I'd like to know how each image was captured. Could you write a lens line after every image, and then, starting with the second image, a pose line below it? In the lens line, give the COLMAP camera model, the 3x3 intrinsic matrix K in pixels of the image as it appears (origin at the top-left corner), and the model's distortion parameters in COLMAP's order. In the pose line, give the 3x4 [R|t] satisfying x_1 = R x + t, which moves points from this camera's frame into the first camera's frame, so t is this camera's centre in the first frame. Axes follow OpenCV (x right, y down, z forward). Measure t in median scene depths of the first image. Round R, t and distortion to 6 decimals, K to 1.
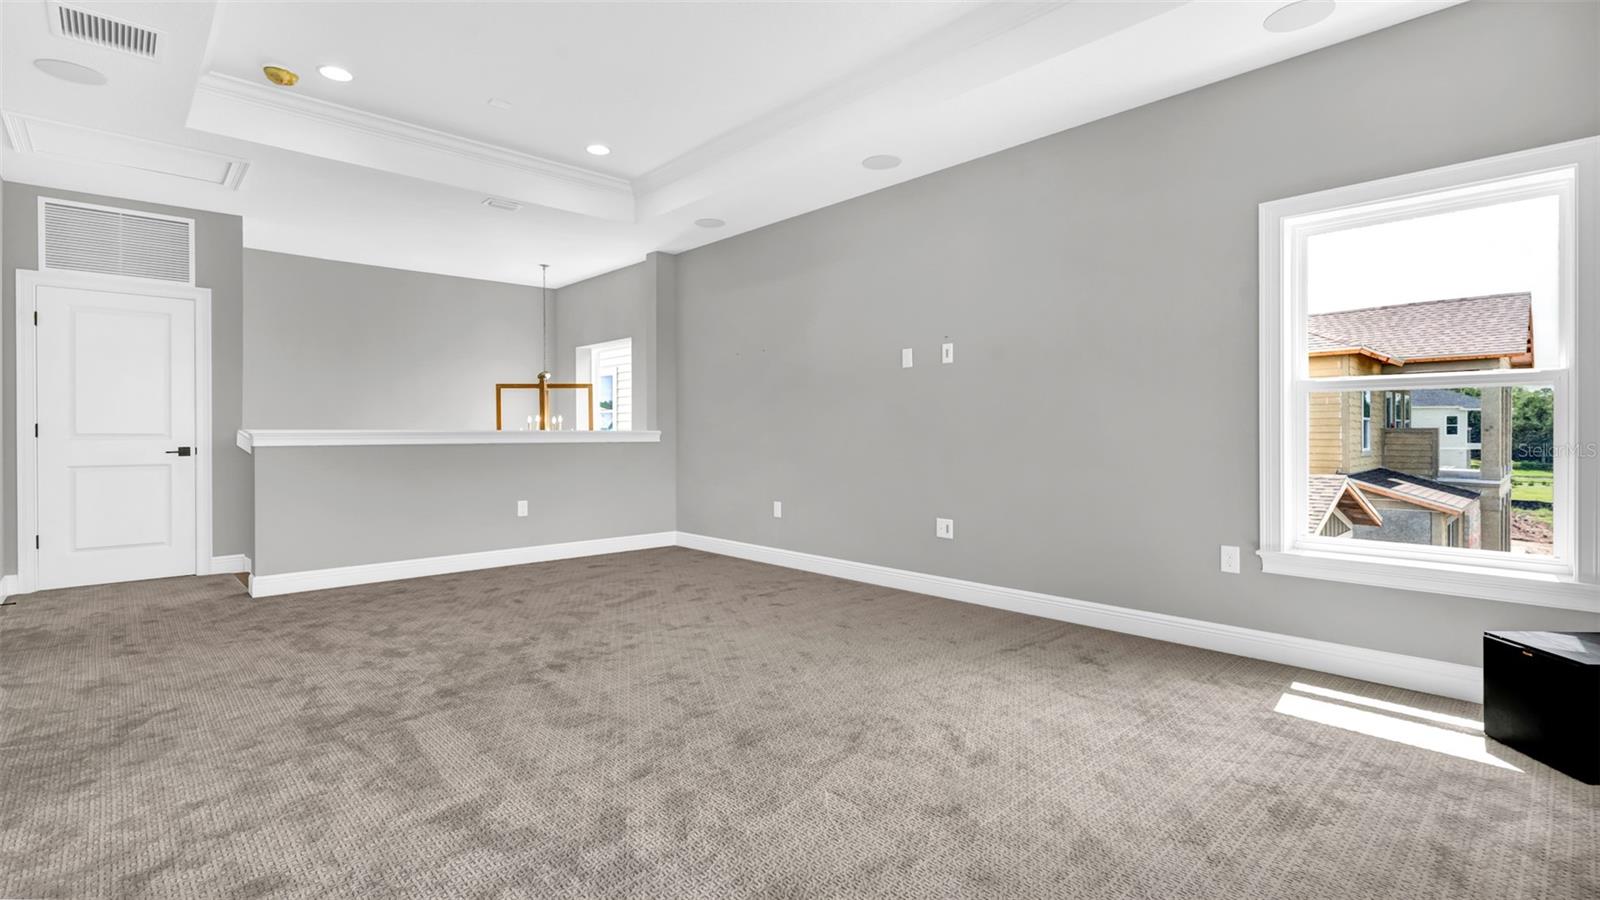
lens RADIAL K [[749.6, 0, 799.3], [0, 749.6, 447.2], [0, 0, 1]] dist [-0.000878, 0.000598]
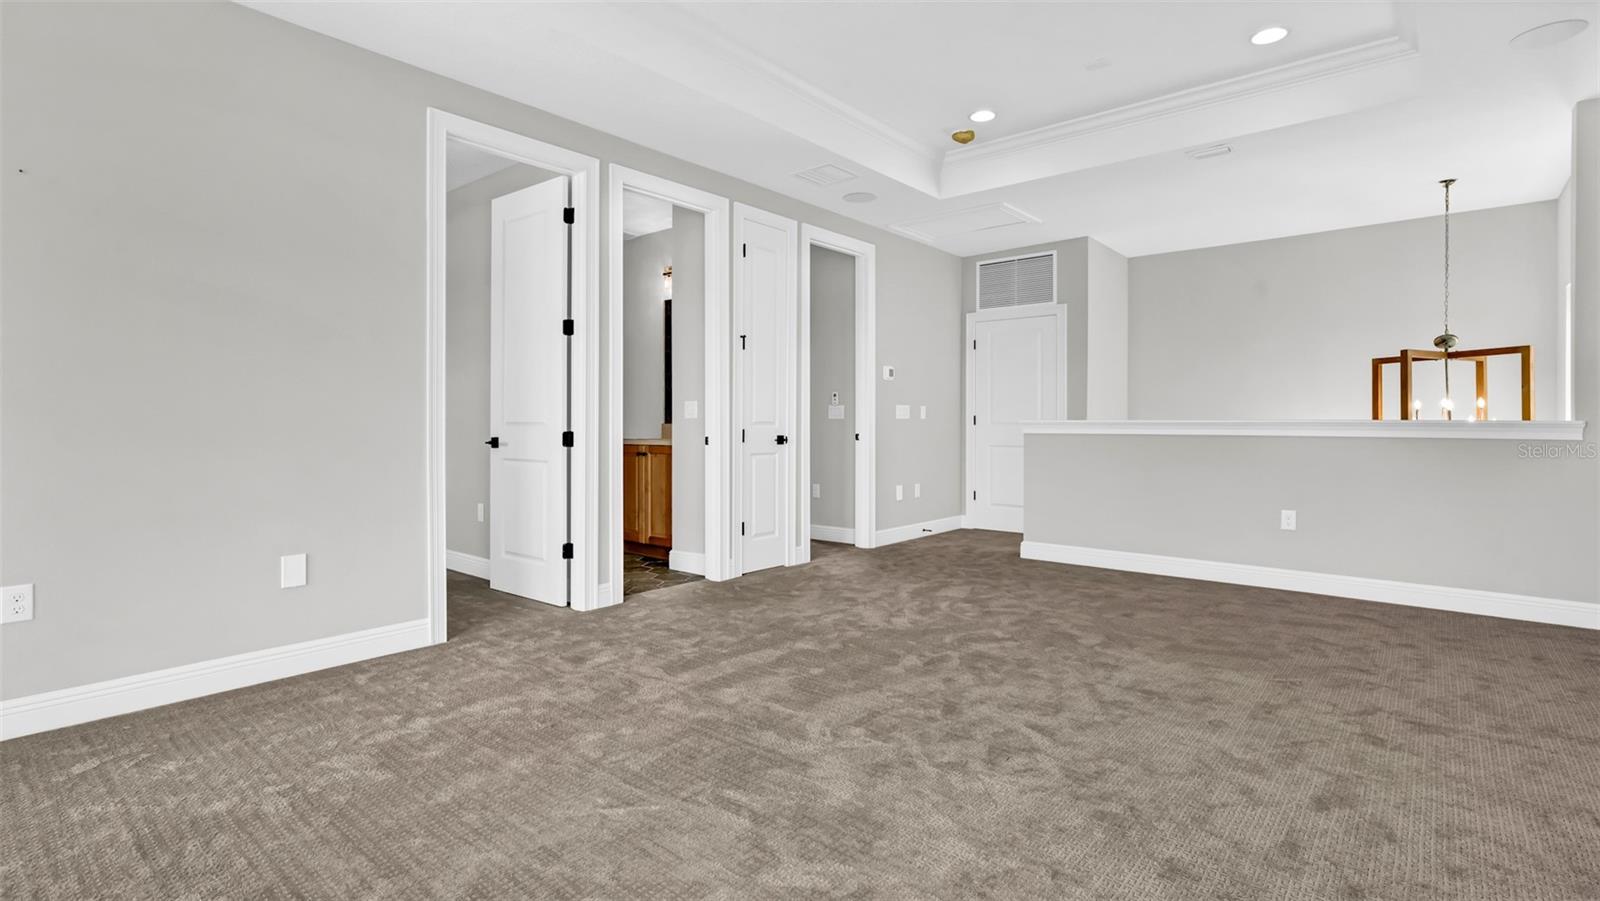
lens RADIAL K [[769.9, 0, 800.0], [0, 769.9, 450.5], [0, 0, 1]] dist [0.002497, 0.000540]
pose [[0.092104, 0.043228, -0.994811, 0.458837], [-0.019648, 0.998942, 0.041589, -0.017500], [0.995556, 0.015715, 0.092856, 0.489877]]
